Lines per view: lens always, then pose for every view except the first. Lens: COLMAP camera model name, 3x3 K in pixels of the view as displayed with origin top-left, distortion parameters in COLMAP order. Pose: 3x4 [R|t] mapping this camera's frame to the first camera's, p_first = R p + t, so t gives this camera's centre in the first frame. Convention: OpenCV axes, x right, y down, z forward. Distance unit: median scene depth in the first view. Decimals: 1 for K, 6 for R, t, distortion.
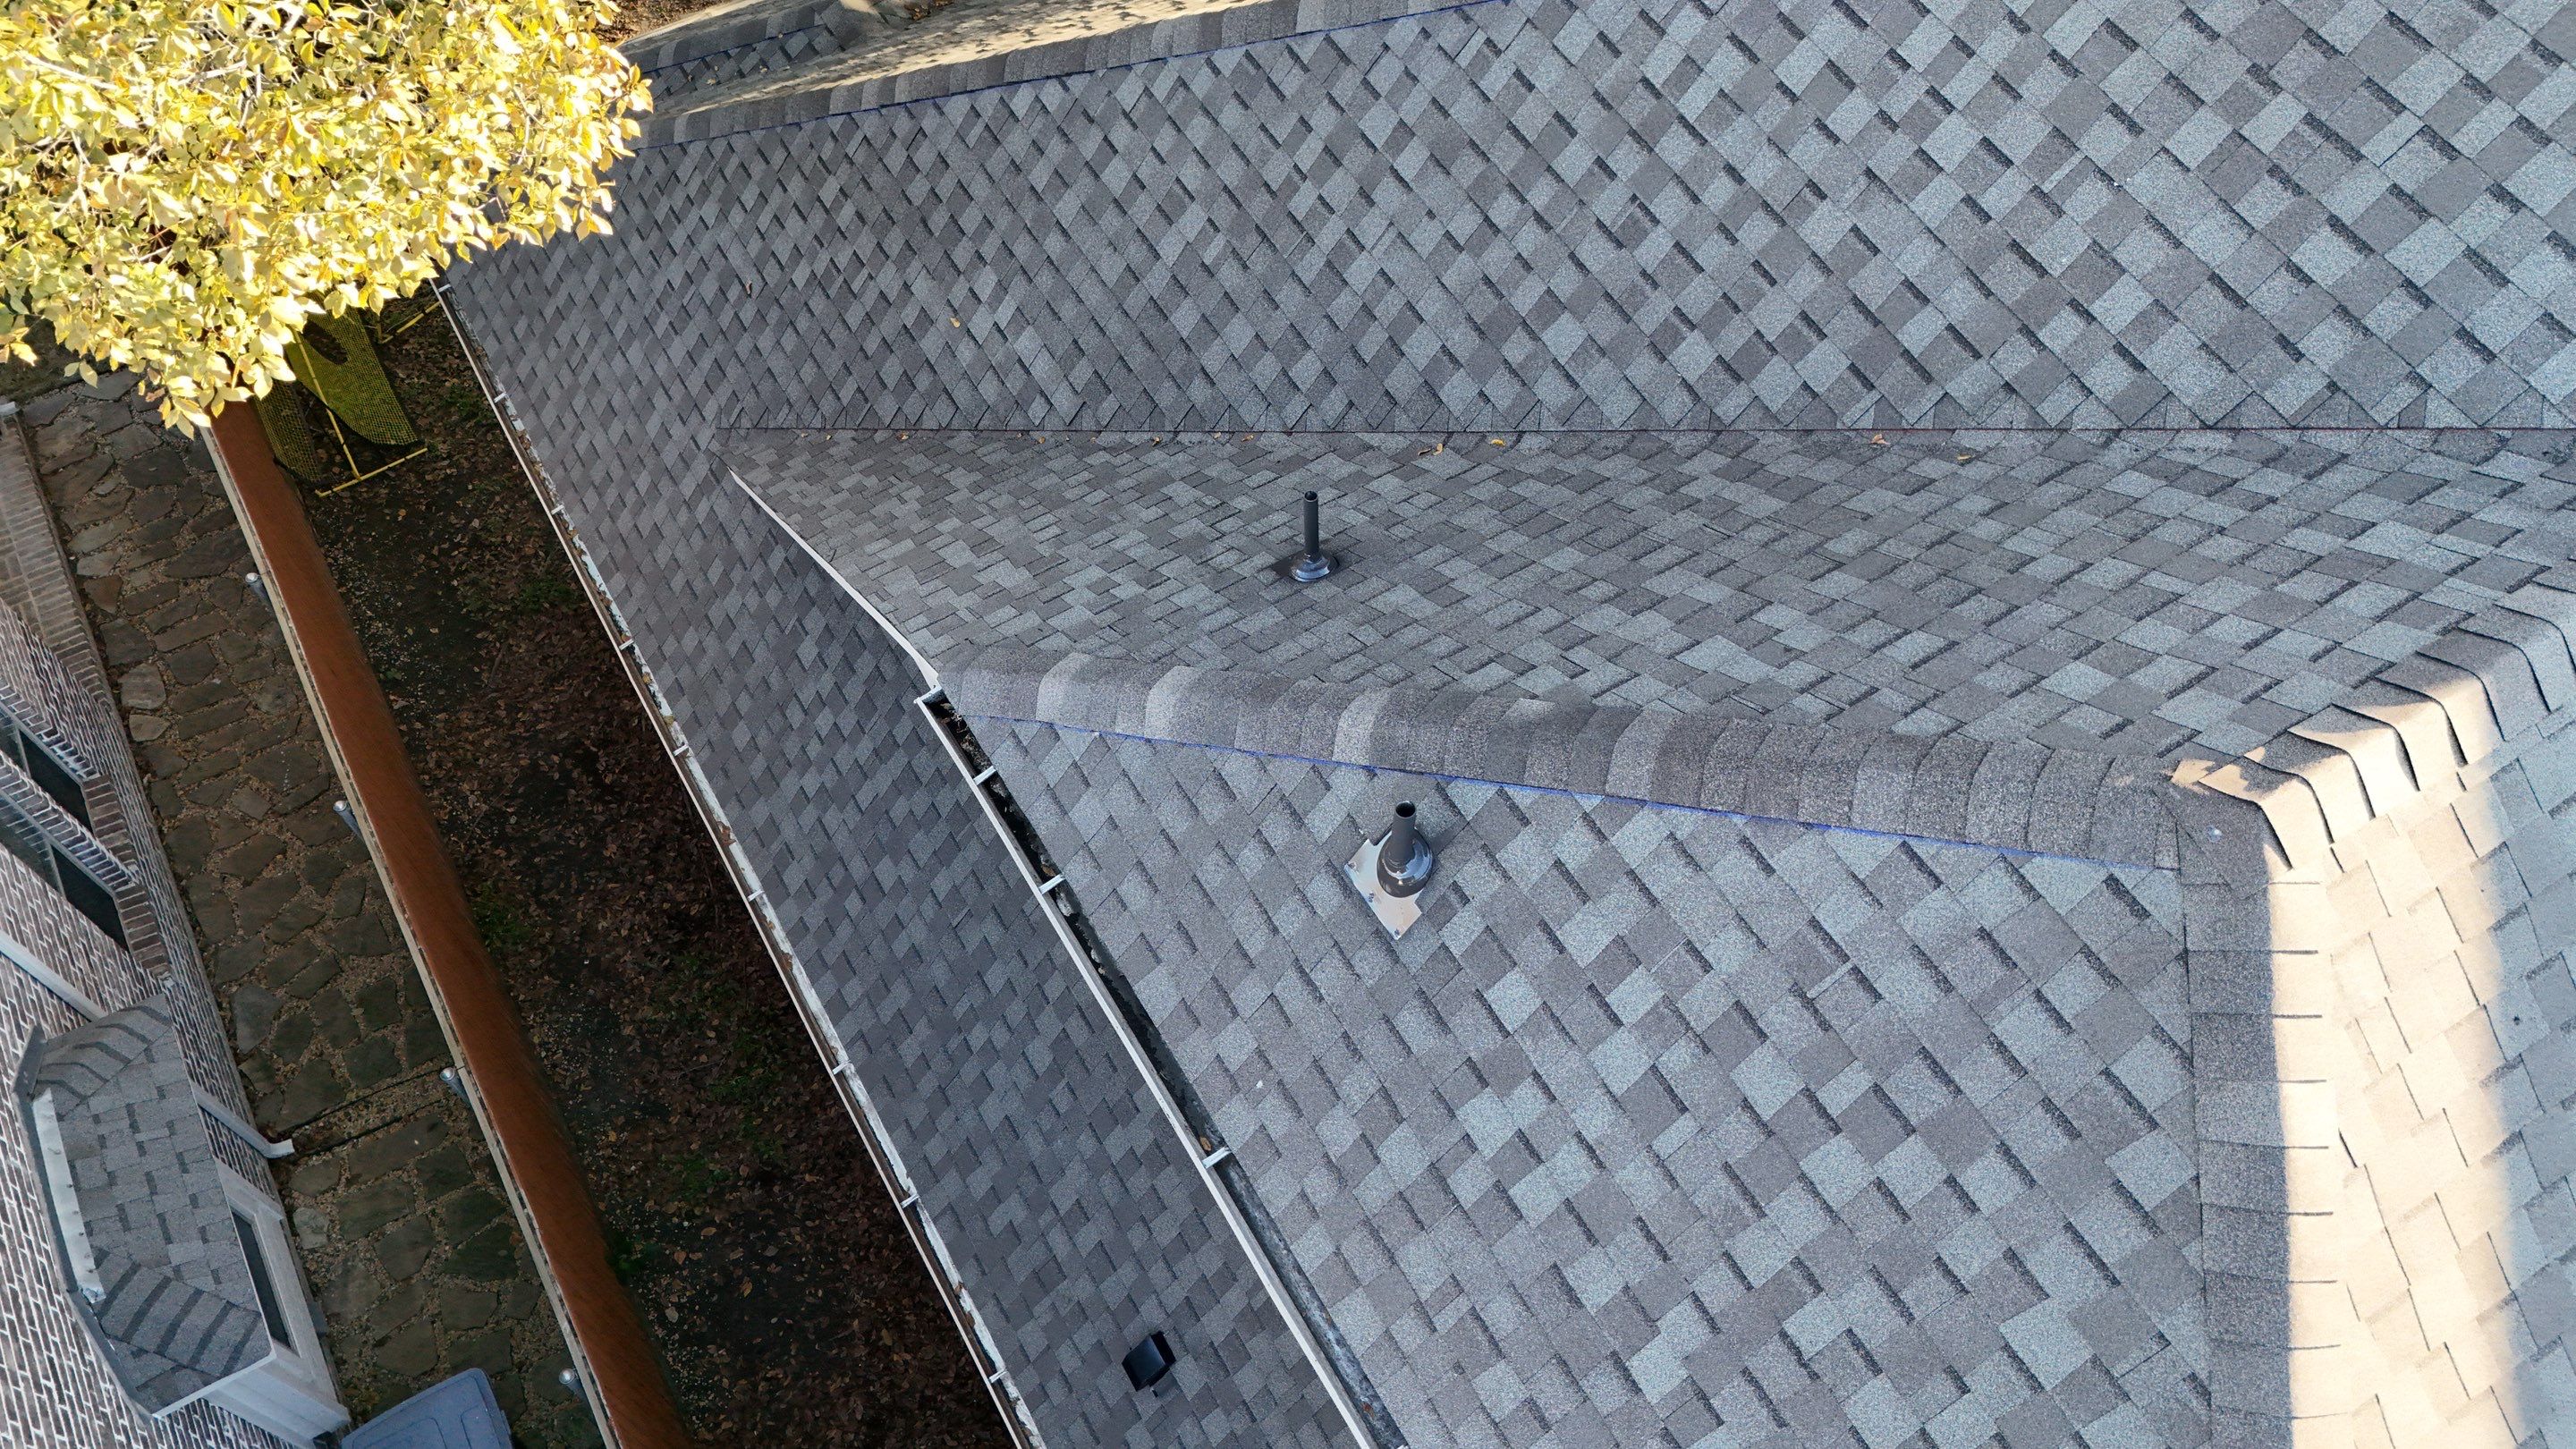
lens RADIAL K [[1861.8, 0, 1283.7], [0, 1861.8, 710.8], [0, 0, 1]] dist [0.014301, 0.000622]
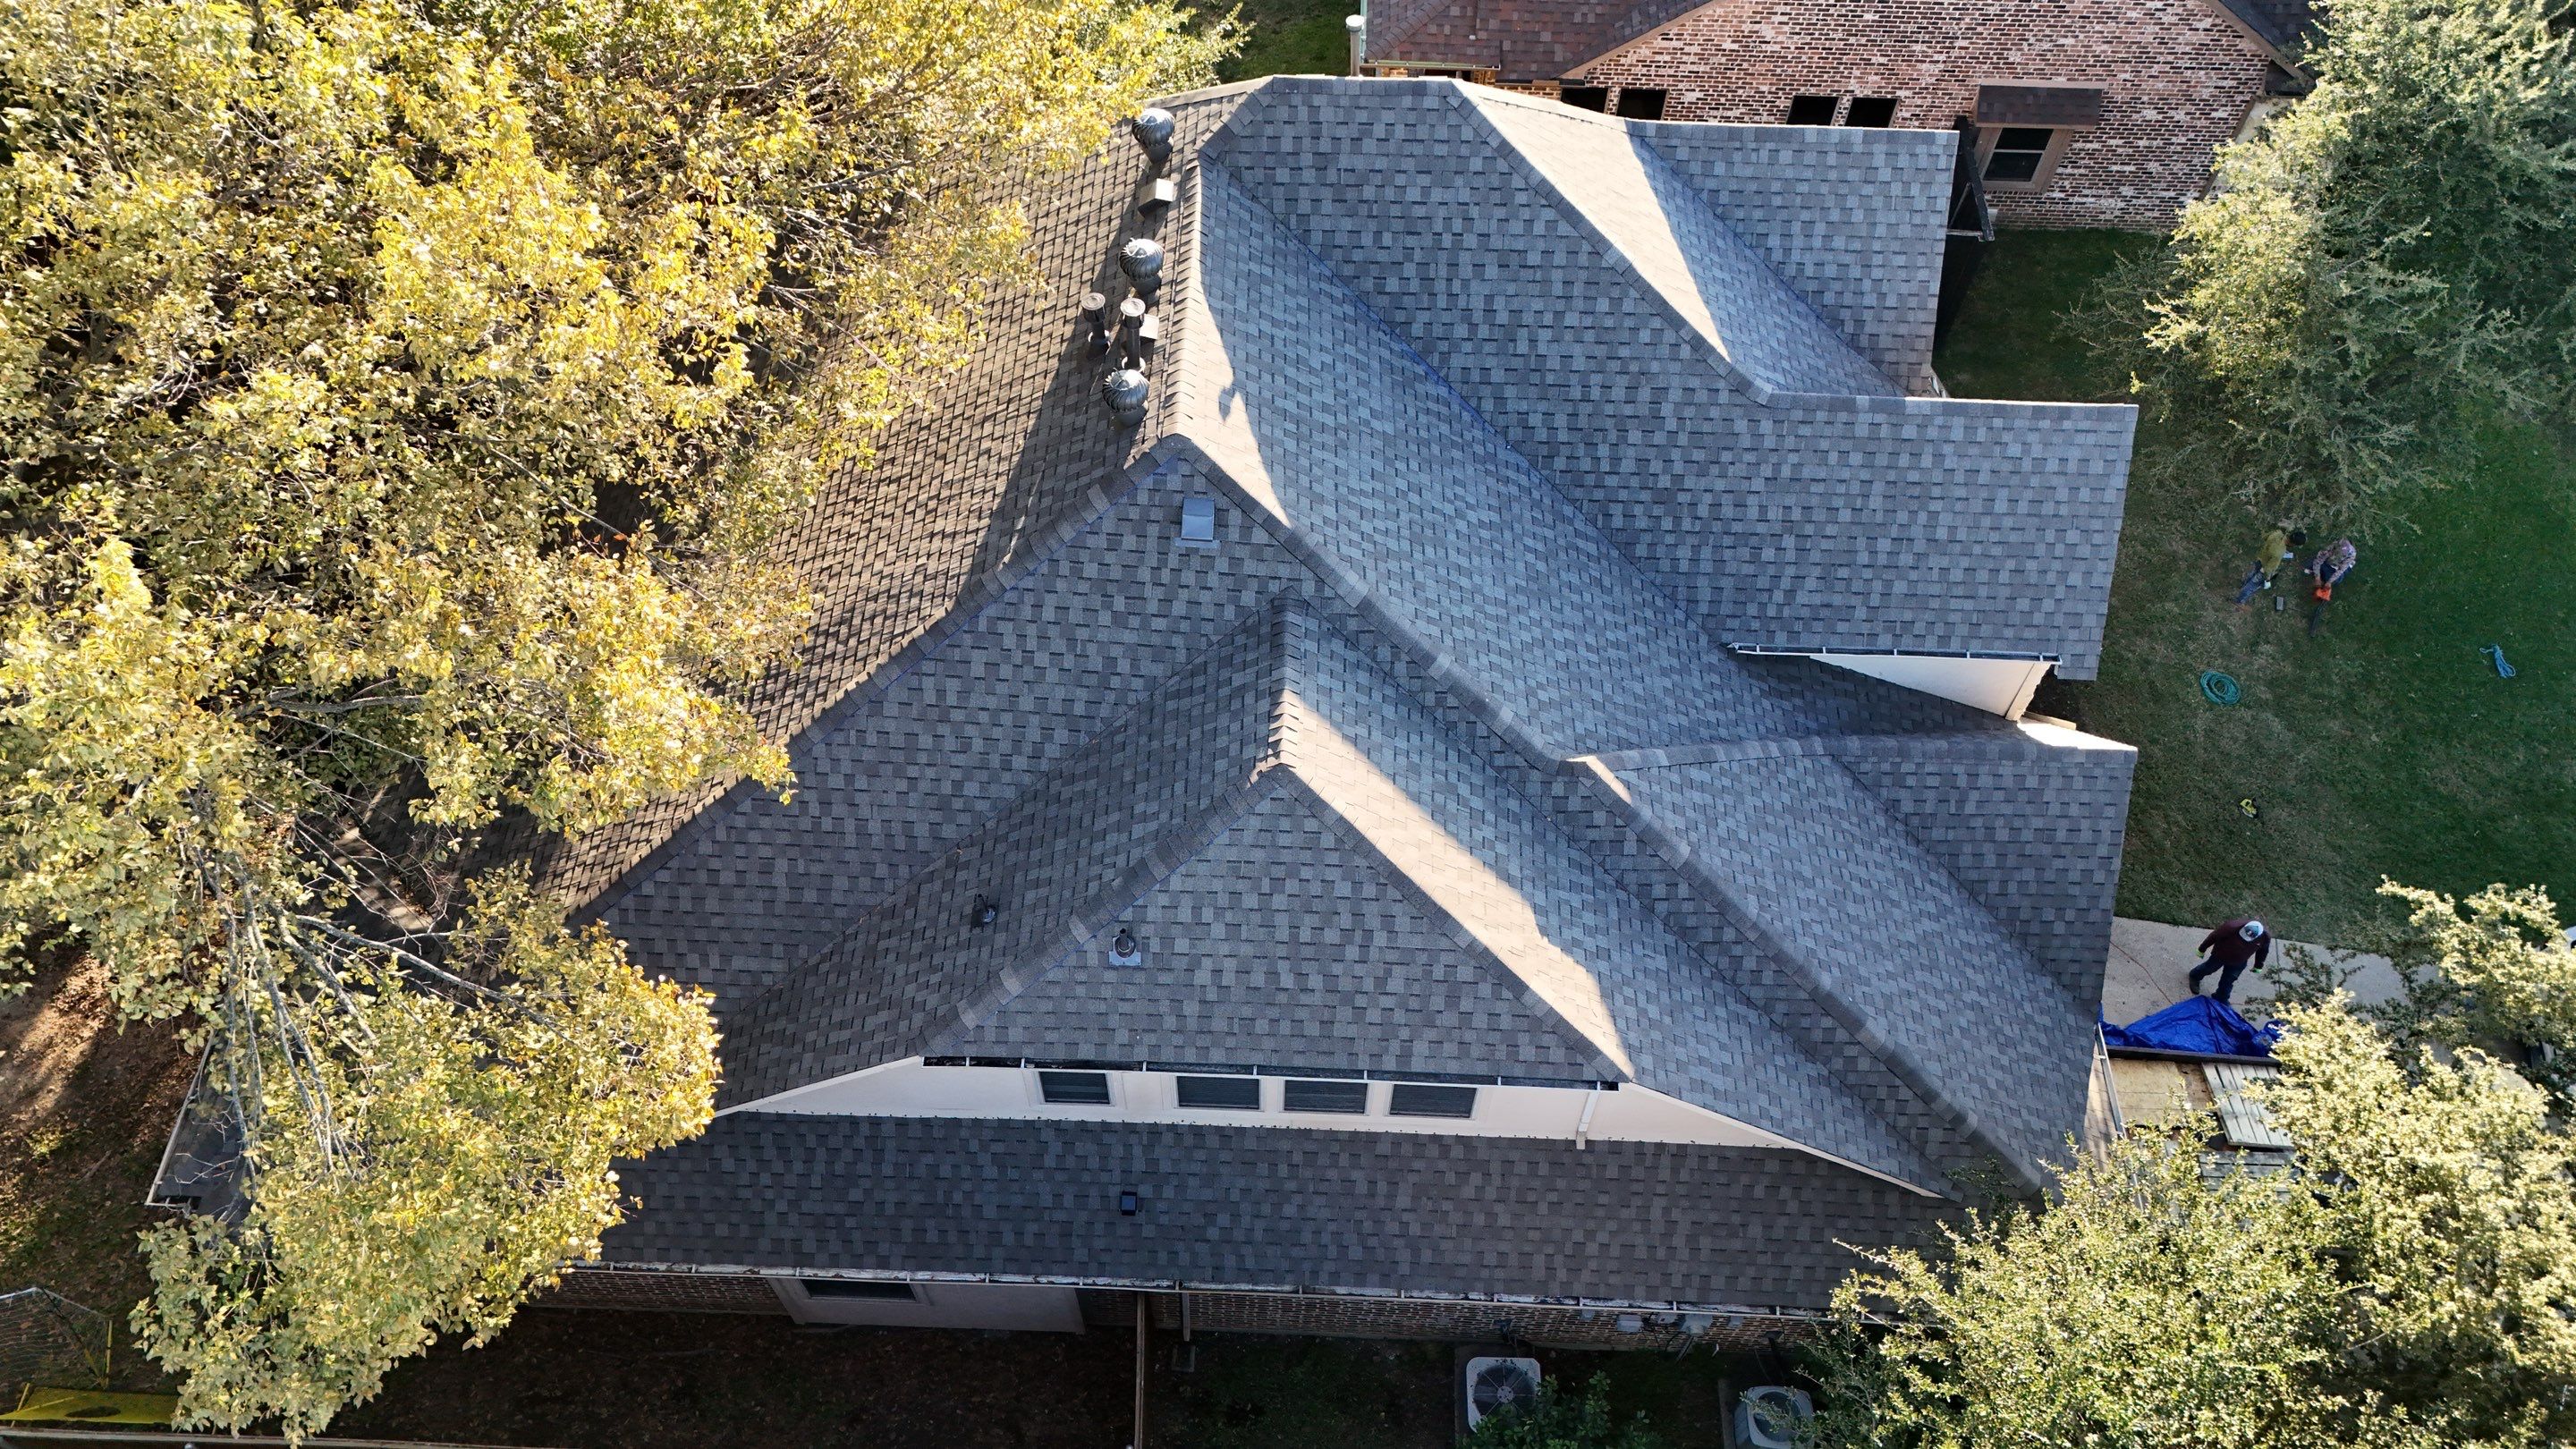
lens RADIAL K [[1861.8, 0, 1283.7], [0, 1861.8, 710.8], [0, 0, 1]] dist [0.014301, 0.000622]
pose [[0.535967, -0.686475, 0.491418, -1.126761], [0.695472, 0.688999, 0.203960, -0.686495], [-0.478600, 0.232452, 0.846705, -1.995854]]
